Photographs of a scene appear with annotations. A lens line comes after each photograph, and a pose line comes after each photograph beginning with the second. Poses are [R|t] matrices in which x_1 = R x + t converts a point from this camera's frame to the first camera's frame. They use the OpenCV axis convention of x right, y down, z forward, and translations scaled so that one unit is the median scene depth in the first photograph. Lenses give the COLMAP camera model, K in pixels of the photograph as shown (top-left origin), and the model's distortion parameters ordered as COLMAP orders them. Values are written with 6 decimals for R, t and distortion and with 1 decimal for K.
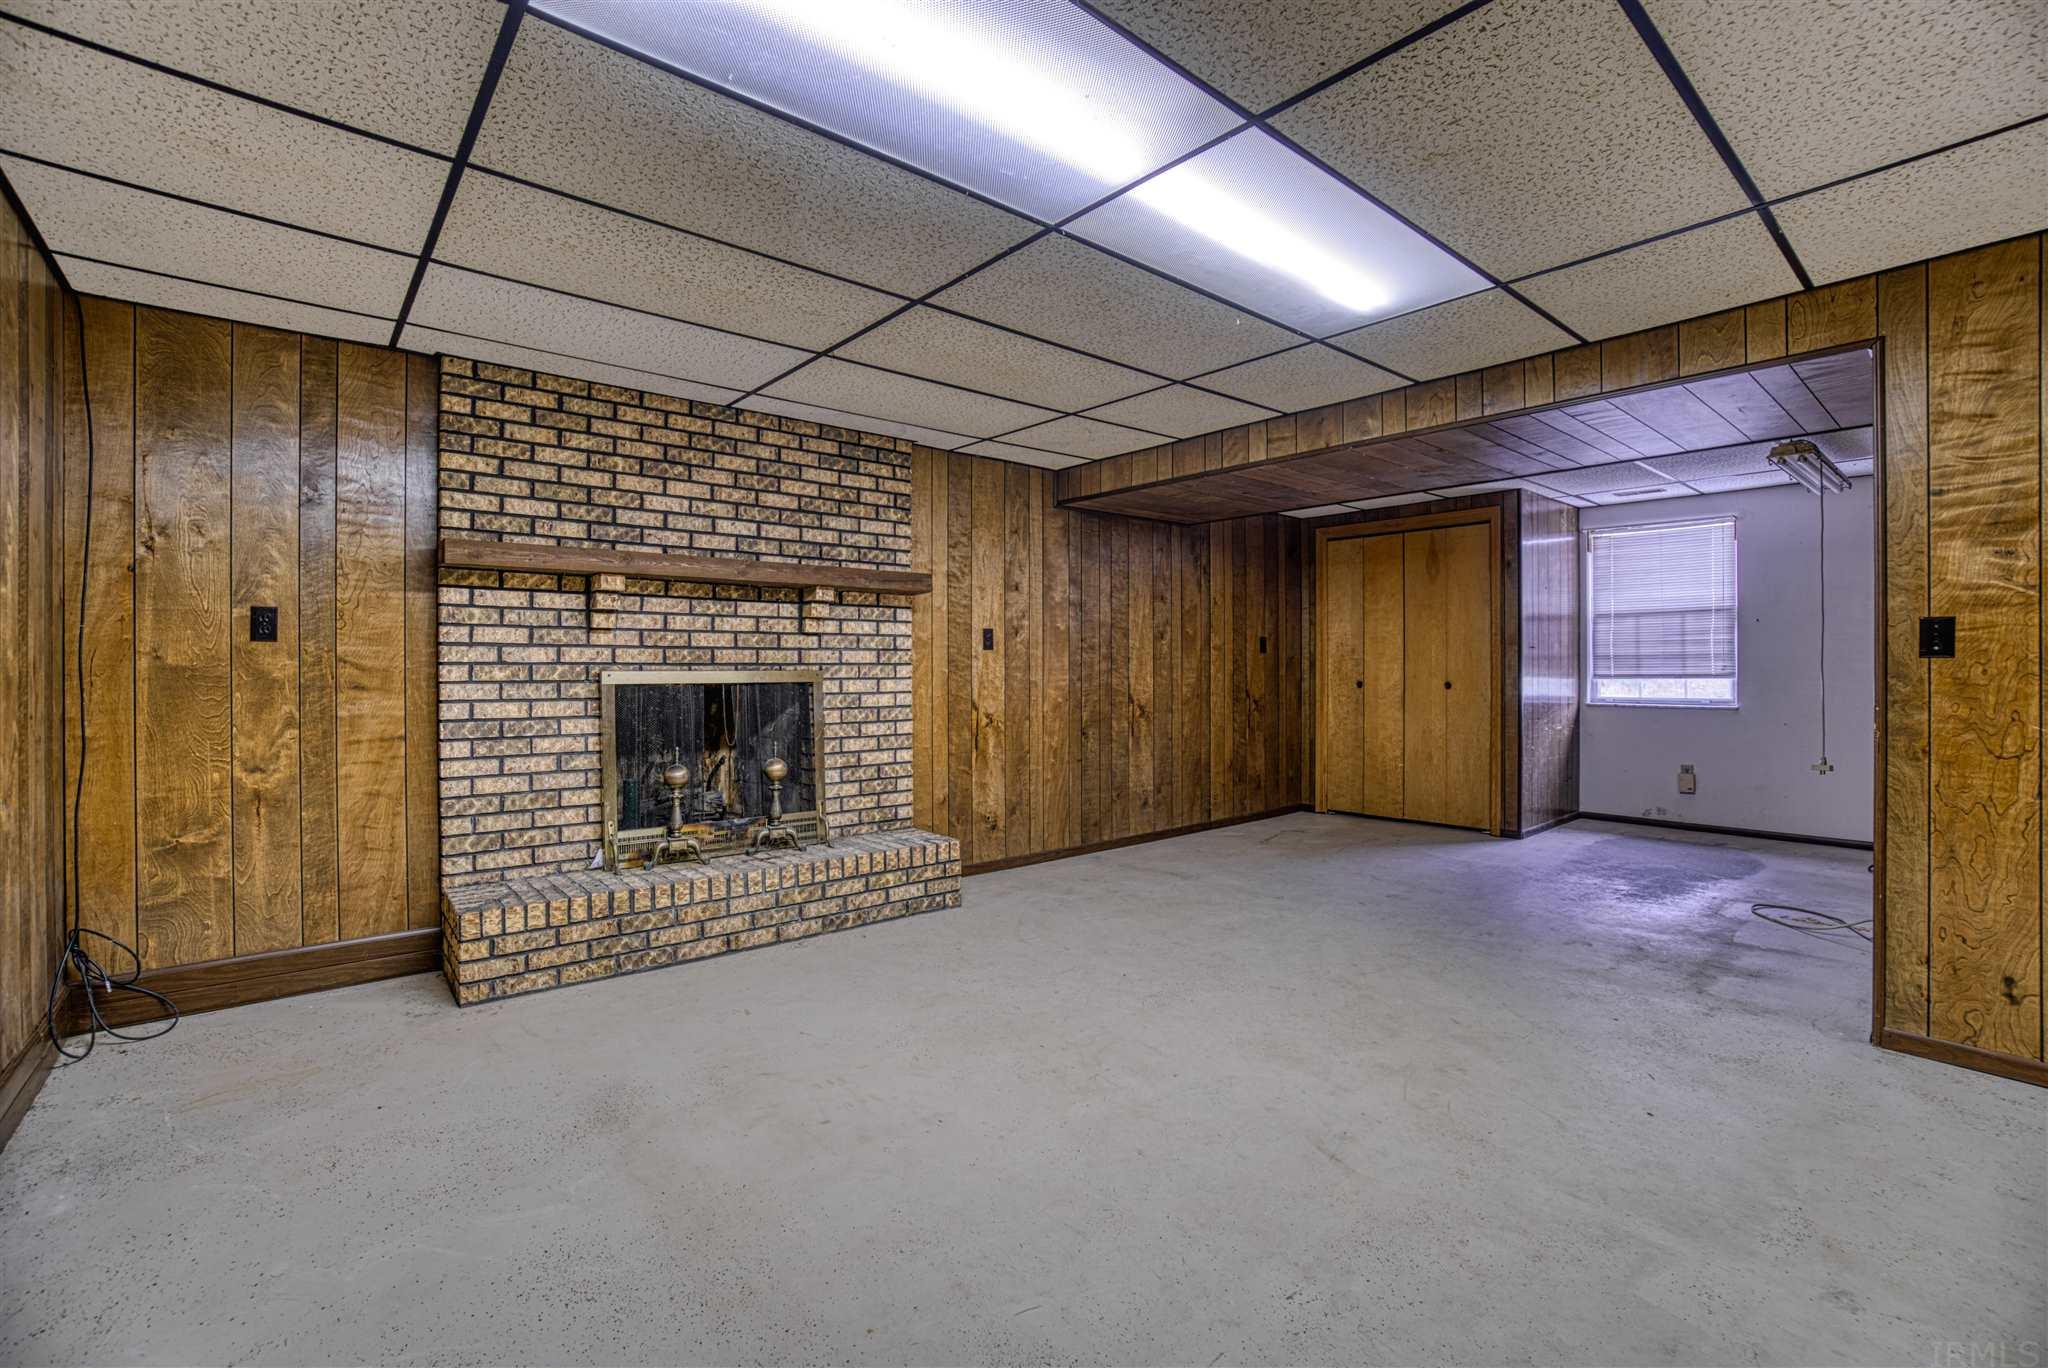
lens RADIAL K [[896.2, 0, 1024.3], [0, 896.2, 668.6], [0, 0, 1]] dist [-0.064635, 0.023083]
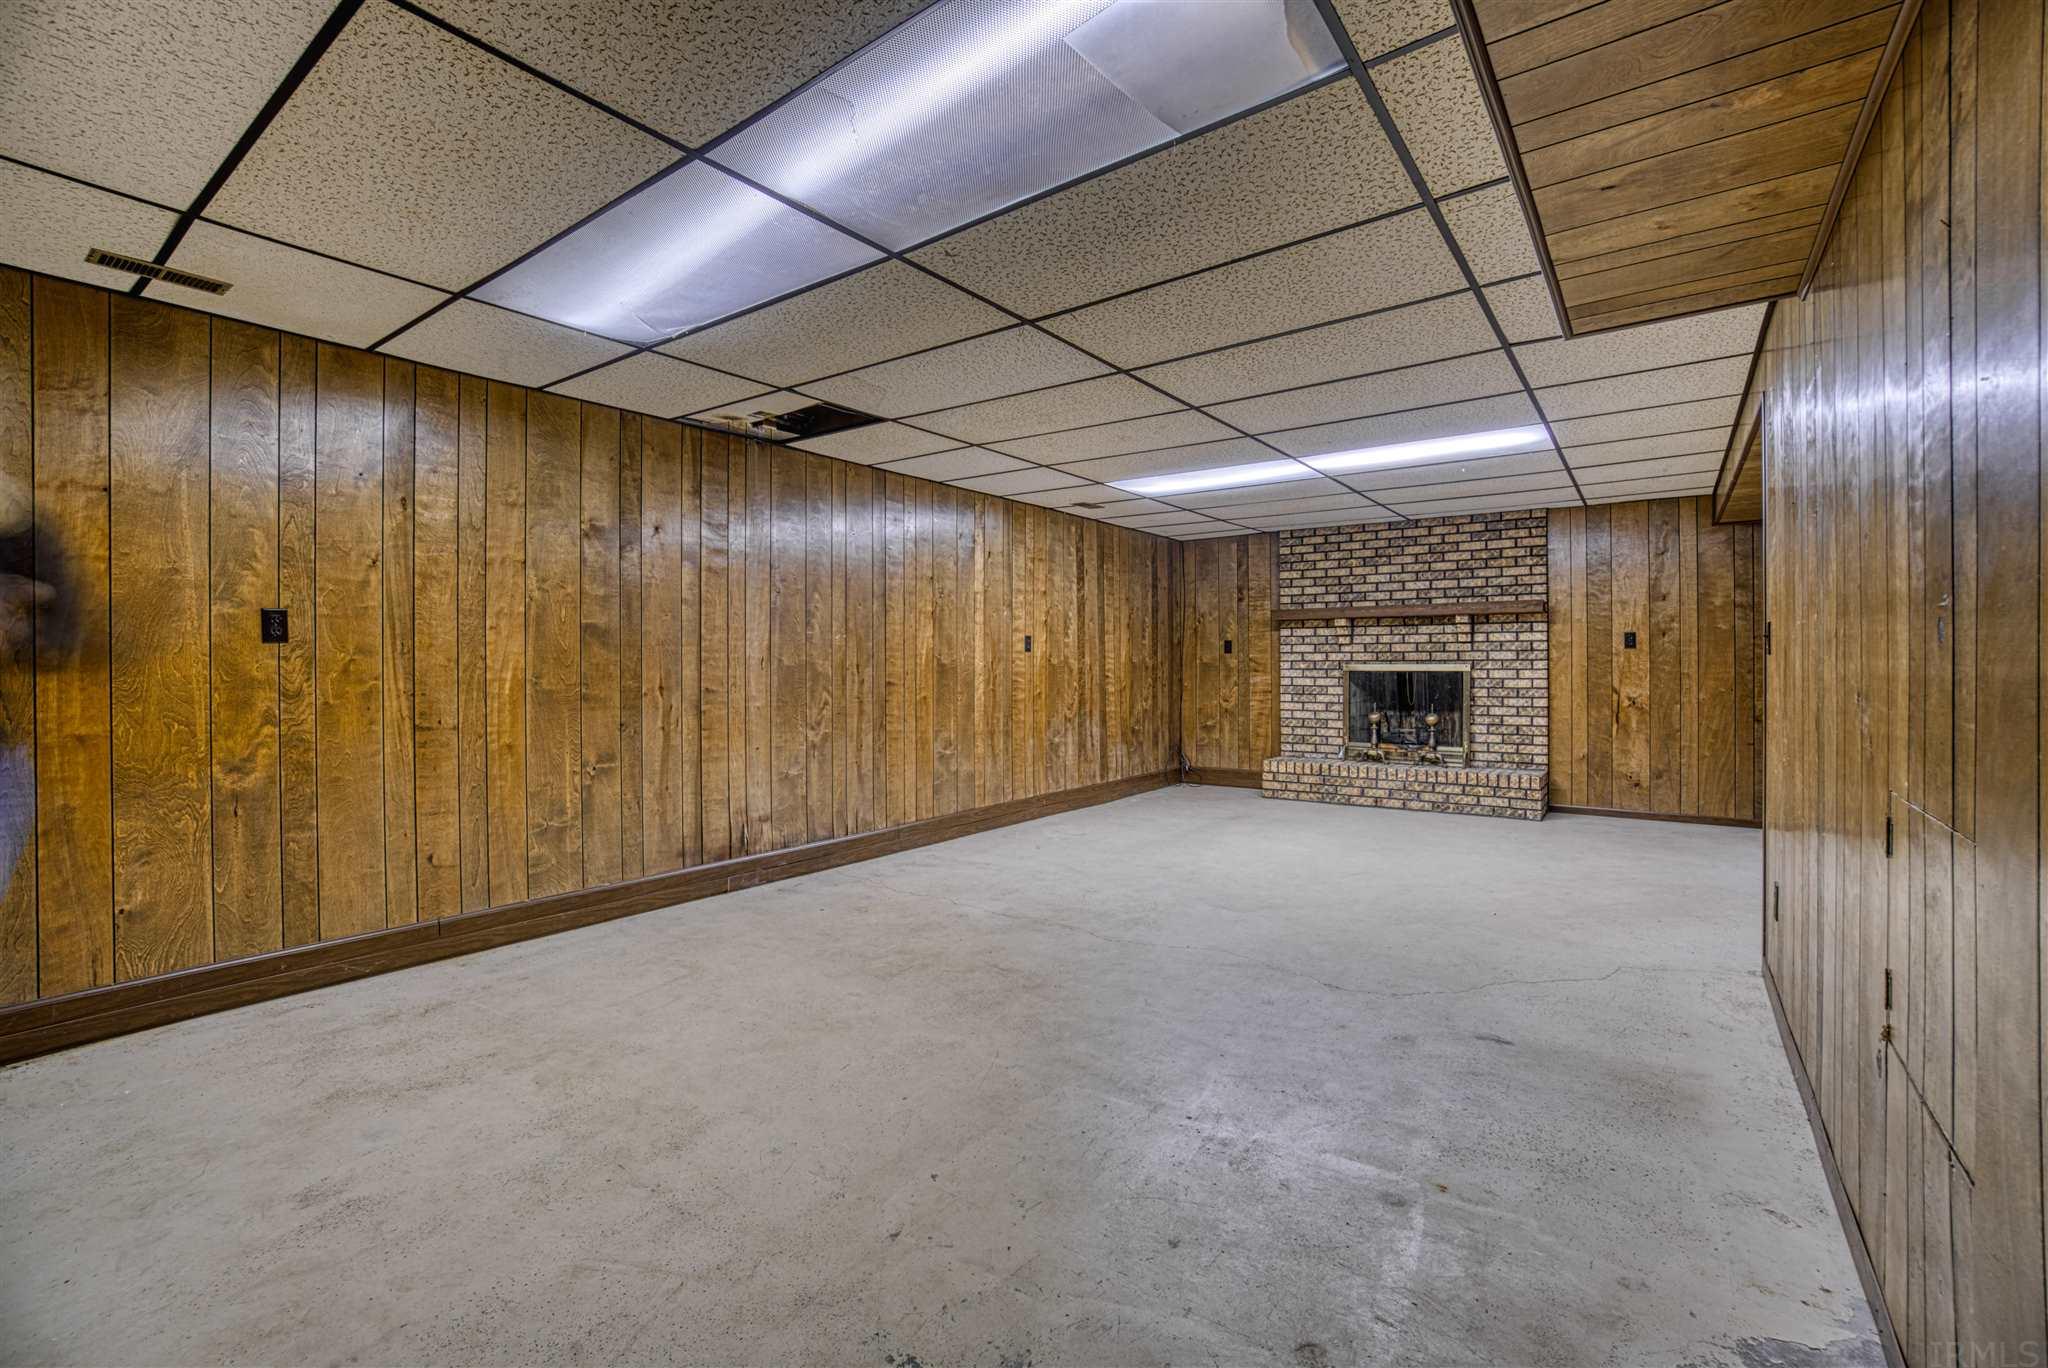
lens RADIAL K [[896.2, 0, 1023.7], [0, 896.2, 671.6], [0, 0, 1]] dist [-0.064635, 0.023083]
pose [[0.233733, 0.005568, -0.972285, 1.287201], [-0.000014, 0.999984, 0.005724, 0.007303], [0.972301, -0.001325, 0.233729, -0.207956]]
